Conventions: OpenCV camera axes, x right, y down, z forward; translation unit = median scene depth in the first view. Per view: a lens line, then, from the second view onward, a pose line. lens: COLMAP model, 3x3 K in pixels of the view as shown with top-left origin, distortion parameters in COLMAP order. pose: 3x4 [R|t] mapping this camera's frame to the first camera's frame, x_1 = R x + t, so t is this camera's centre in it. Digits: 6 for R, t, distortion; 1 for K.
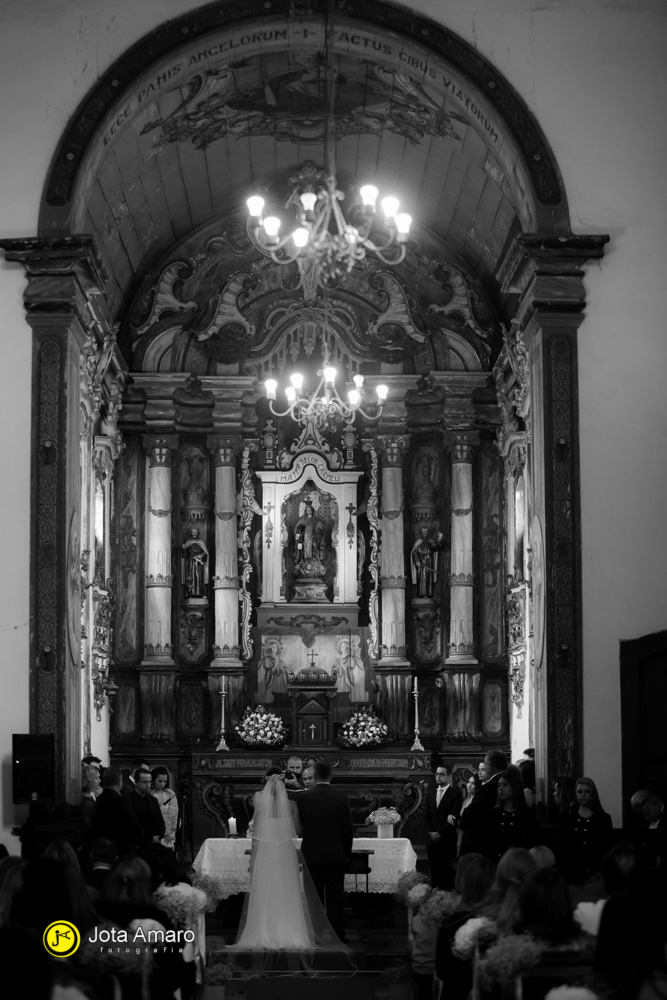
lens RADIAL K [[2040.8, 0, 334.2], [0, 2040.8, 500.9], [0, 0, 1]] dist [-0.246486, 0.000000]
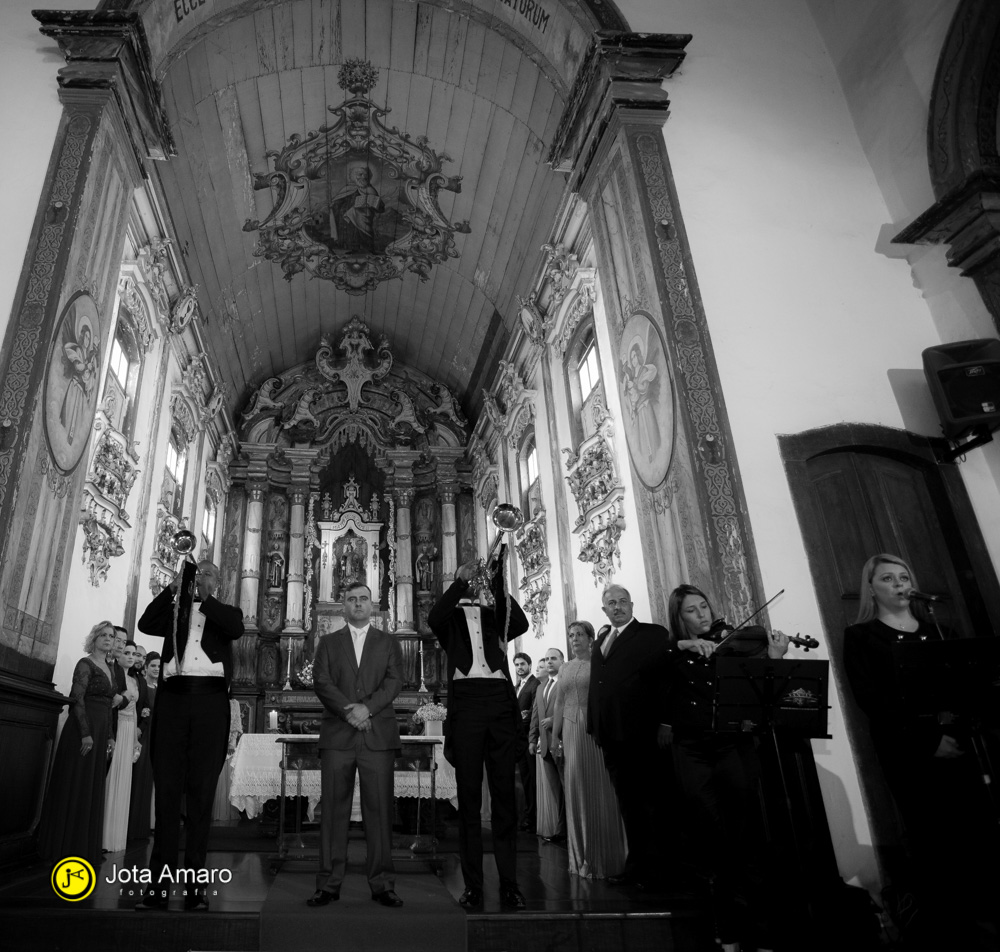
lens RADIAL K [[692.9, 0, 367.6], [0, 692.9, 473.5], [0, 0, 1]] dist [-0.064780, 0.004124]
pose [[0.999614, 0.019645, 0.019647, -0.010825], [-0.014078, 0.967779, -0.251407, 0.093990], [-0.023953, 0.251033, 0.967682, 0.481019]]
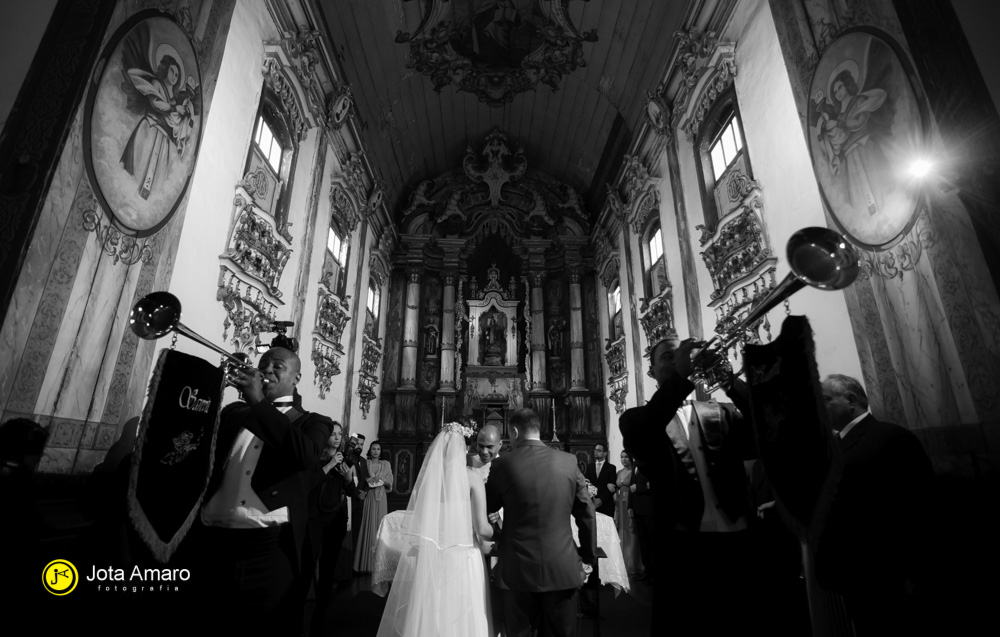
lens RADIAL K [[501.5, 0, 493.6], [0, 501.5, 293.6], [0, 0, 1]] dist [-0.046142, 0.001453]
pose [[0.999945, 0.010328, -0.001886, -0.011484], [-0.010496, 0.979984, -0.198801, 0.082870], [-0.000205, 0.198810, 0.980038, 0.551838]]
